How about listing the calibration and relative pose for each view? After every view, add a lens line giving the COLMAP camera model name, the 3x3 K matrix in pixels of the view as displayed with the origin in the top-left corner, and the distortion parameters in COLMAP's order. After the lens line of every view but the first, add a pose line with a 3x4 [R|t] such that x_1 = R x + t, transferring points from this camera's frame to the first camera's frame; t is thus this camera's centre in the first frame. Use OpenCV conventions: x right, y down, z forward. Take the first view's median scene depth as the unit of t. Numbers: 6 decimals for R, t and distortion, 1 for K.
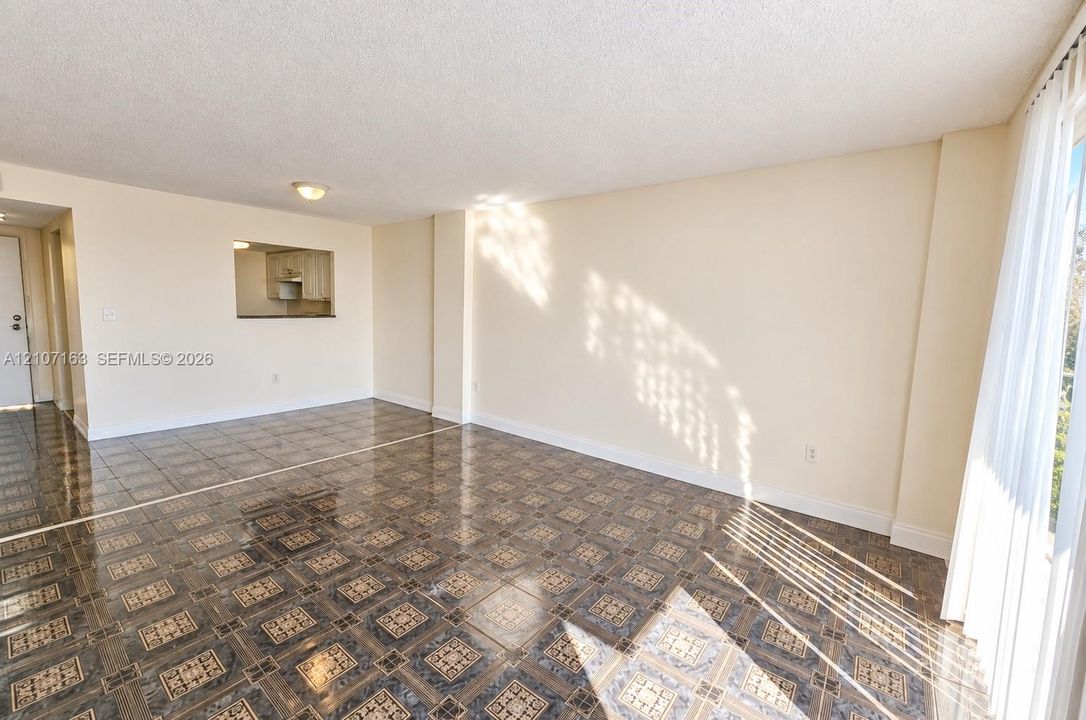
lens RADIAL K [[449.8, 0, 543.0], [0, 449.8, 360.0], [0, 0, 1]] dist [0.000785, 0.000179]
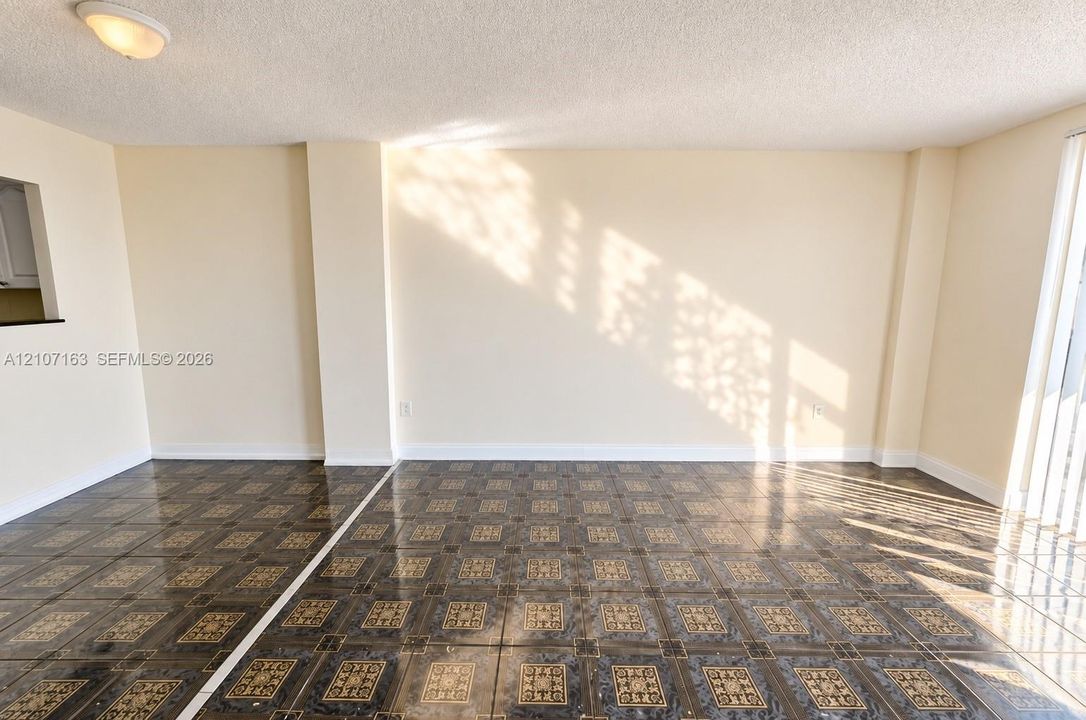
lens RADIAL K [[449.8, 0, 543.0], [0, 449.8, 360.0], [0, 0, 1]] dist [0.000785, 0.000179]
pose [[0.795427, -0.132246, 0.591445, -0.337256], [0.105423, 0.991216, 0.079852, -0.037728], [-0.596810, -0.001164, 0.802382, 0.291031]]
